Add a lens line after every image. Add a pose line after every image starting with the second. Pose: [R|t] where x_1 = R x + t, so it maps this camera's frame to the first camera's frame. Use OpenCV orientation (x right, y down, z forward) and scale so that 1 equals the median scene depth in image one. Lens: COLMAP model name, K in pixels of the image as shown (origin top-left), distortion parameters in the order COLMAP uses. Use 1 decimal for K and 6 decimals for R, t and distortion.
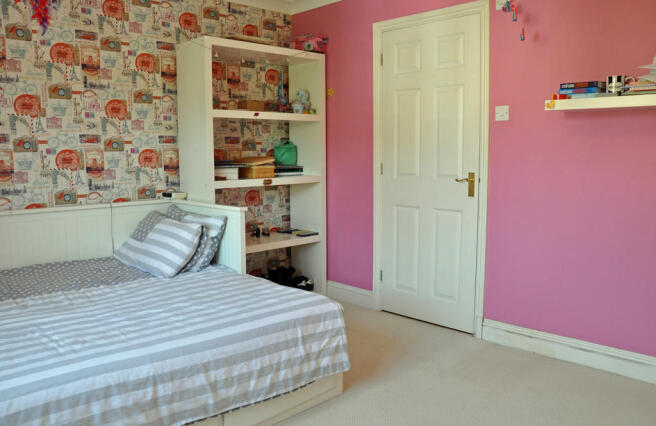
lens RADIAL K [[525.8, 0, 328.0], [0, 525.8, 213.0], [0, 0, 1]] dist [-0.143069, 0.116113]
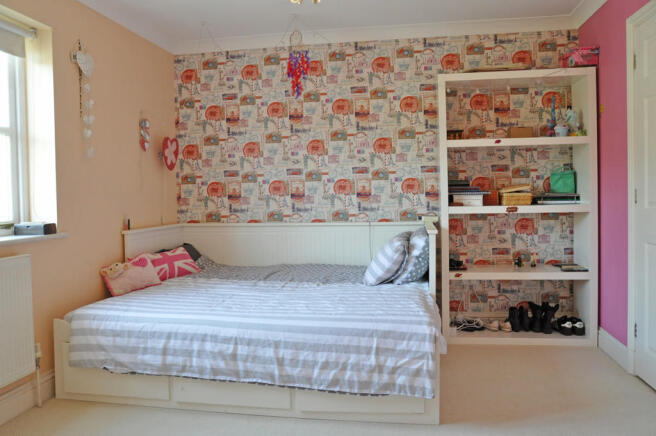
lens RADIAL K [[512.4, 0, 327.5], [0, 512.4, 205.4], [0, 0, 1]] dist [-0.101791, 0.115843]
pose [[0.597697, 0.017751, -0.801526, 0.494283], [-0.078685, 0.996227, -0.036612, -0.005786], [0.797852, 0.084951, 0.596838, 0.183923]]
